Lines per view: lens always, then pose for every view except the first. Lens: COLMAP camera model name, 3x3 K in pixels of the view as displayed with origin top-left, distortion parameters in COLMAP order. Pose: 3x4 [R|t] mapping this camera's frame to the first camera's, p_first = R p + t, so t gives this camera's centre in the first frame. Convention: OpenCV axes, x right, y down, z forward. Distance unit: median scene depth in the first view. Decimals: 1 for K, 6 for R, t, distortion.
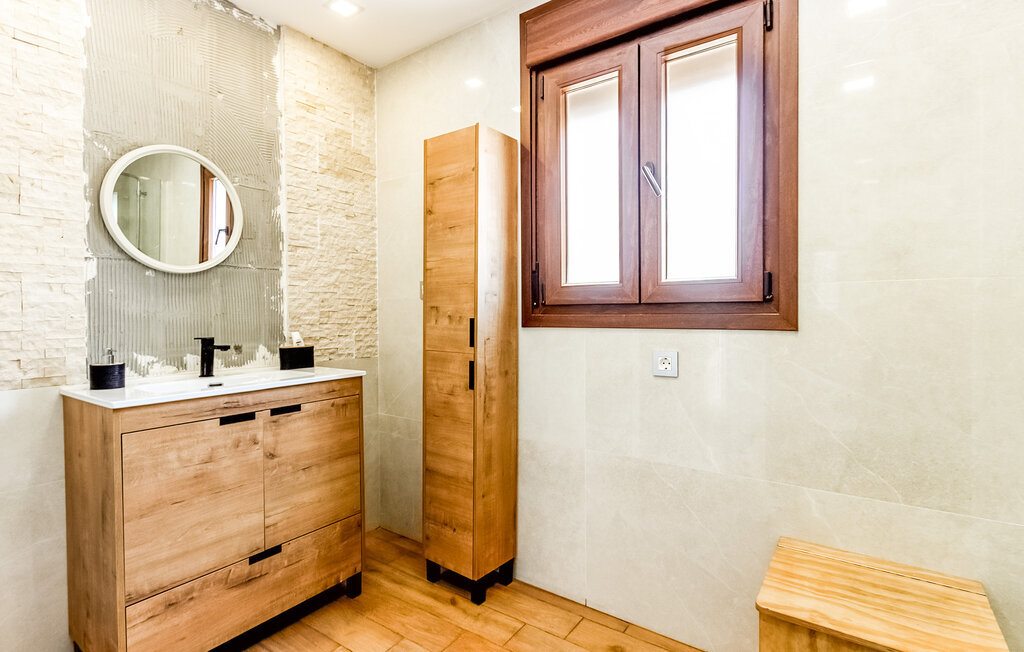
lens RADIAL K [[488.4, 0, 514.8], [0, 488.4, 320.2], [0, 0, 1]] dist [0.017044, 0.000301]
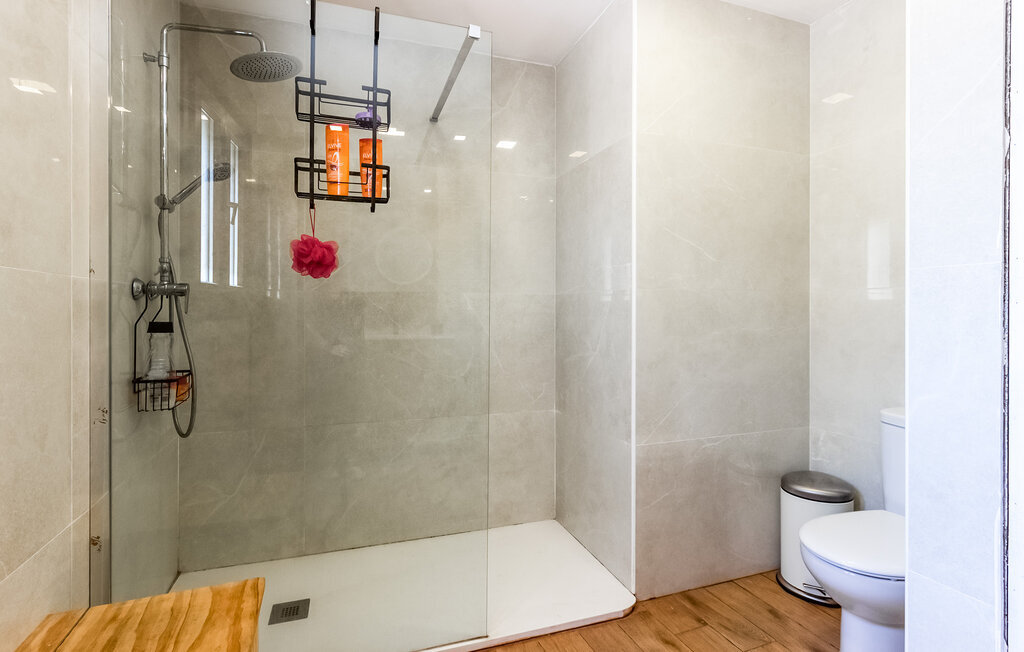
lens RADIAL K [[488.4, 0, 510.6], [0, 488.4, 320.4], [0, 0, 1]] dist [0.017044, 0.000301]
pose [[-0.832947, -0.002176, 0.553349, -0.262022], [0.002735, 0.999964, 0.008049, -0.007708], [-0.553347, 0.008217, -0.832911, 1.342821]]
